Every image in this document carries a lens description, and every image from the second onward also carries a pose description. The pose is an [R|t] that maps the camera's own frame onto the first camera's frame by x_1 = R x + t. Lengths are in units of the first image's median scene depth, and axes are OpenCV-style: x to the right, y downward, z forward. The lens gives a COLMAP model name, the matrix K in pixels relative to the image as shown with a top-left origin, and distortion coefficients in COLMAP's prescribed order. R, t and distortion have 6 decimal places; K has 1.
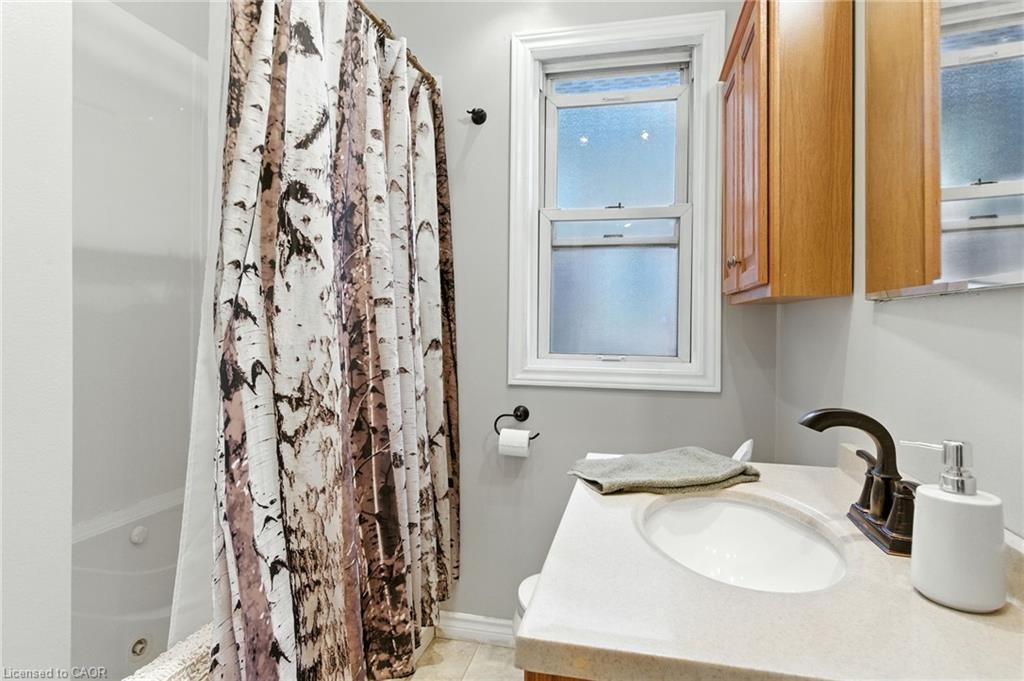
lens RADIAL K [[562.0, 0, 512.6], [0, 562.0, 329.2], [0, 0, 1]] dist [0.017239, -0.011573]
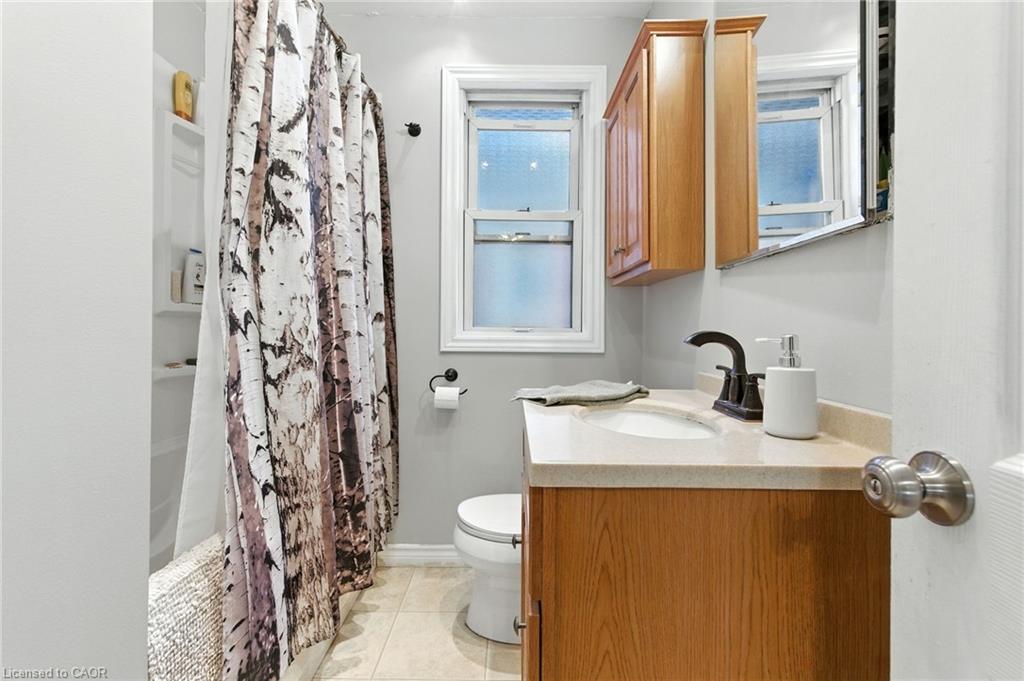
lens RADIAL K [[475.2, 0, 511.9], [0, 475.2, 331.7], [0, 0, 1]] dist [0.009416, -0.001062]
pose [[0.974972, -0.002684, 0.222309, -0.112105], [0.004104, 0.999974, -0.005928, 0.082609], [-0.222288, 0.006692, 0.974958, -0.052206]]
